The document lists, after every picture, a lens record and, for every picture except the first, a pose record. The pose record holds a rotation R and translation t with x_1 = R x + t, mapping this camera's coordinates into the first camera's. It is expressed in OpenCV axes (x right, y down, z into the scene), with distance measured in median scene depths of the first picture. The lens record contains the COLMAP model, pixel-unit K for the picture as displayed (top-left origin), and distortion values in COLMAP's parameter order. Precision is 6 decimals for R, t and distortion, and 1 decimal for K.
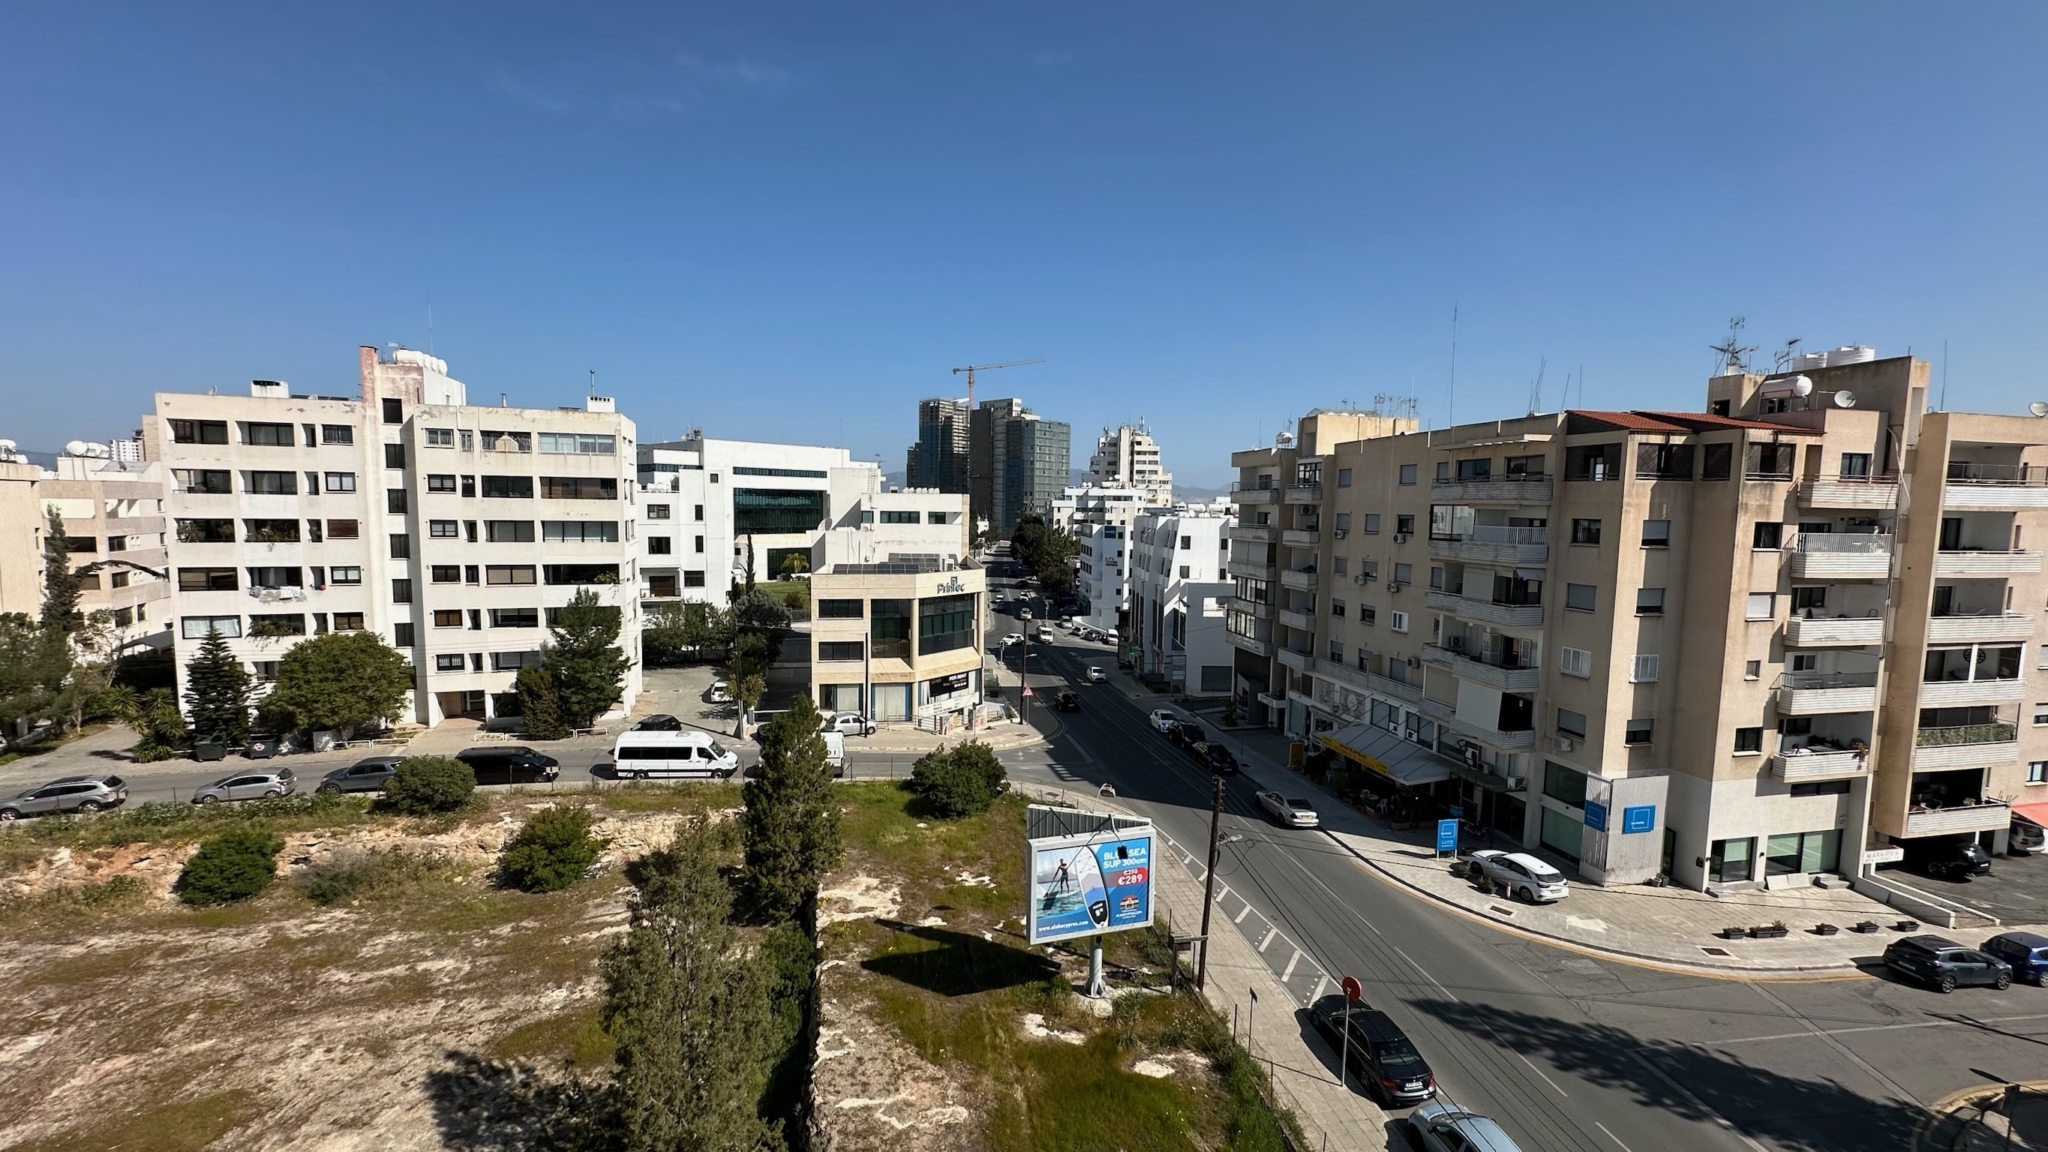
lens RADIAL K [[813.3, 0, 1034.0], [0, 813.3, 578.0], [0, 0, 1]] dist [-0.002107, 0.000274]
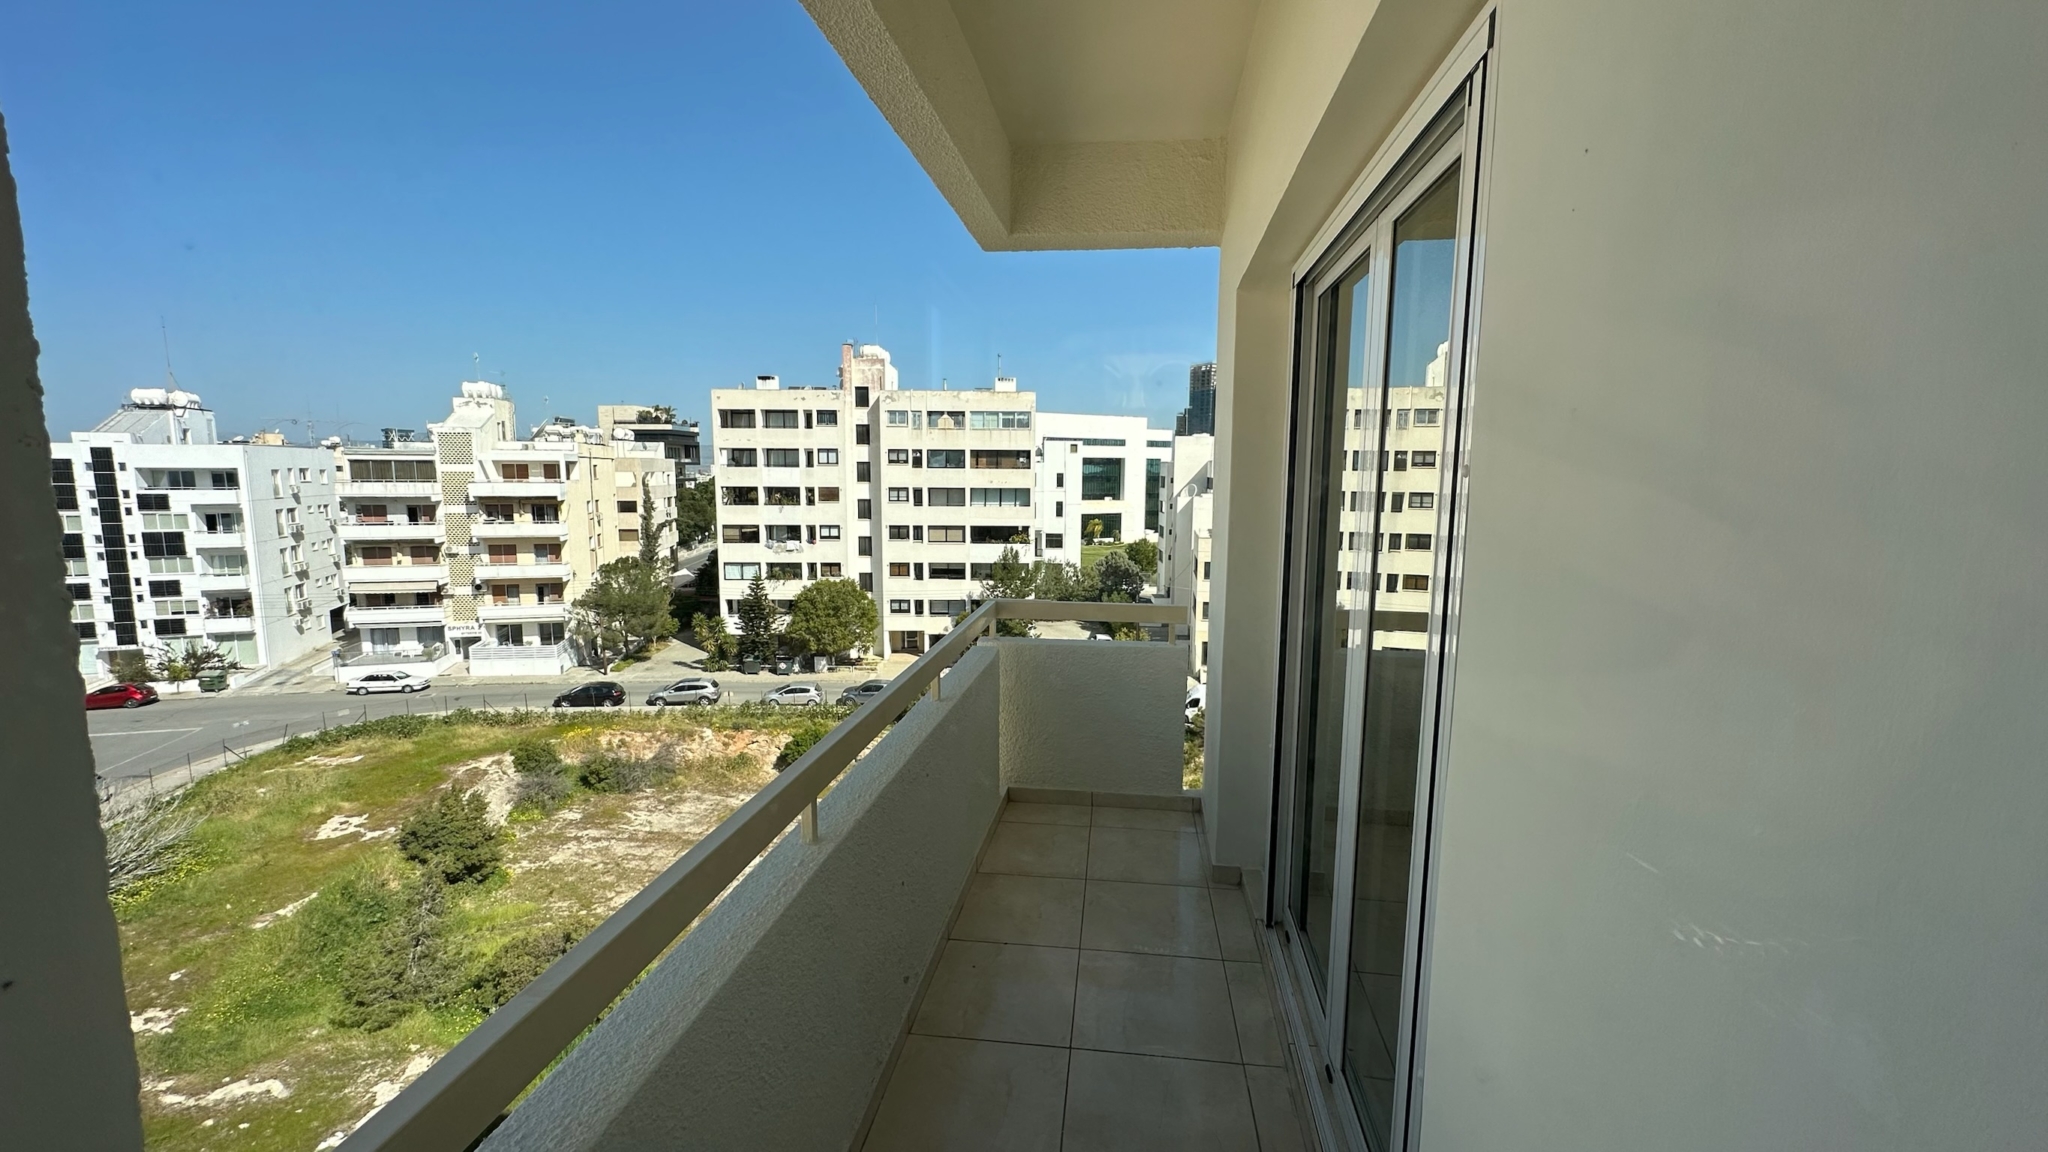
lens RADIAL K [[813.3, 0, 1050.5], [0, 813.3, 575.0], [0, 0, 1]] dist [-0.002107, 0.000274]
pose [[0.953308, 0.030155, -0.300491, -0.239444], [-0.019210, 0.999042, 0.039312, 0.009823], [0.301388, -0.031704, 0.952974, -0.120145]]
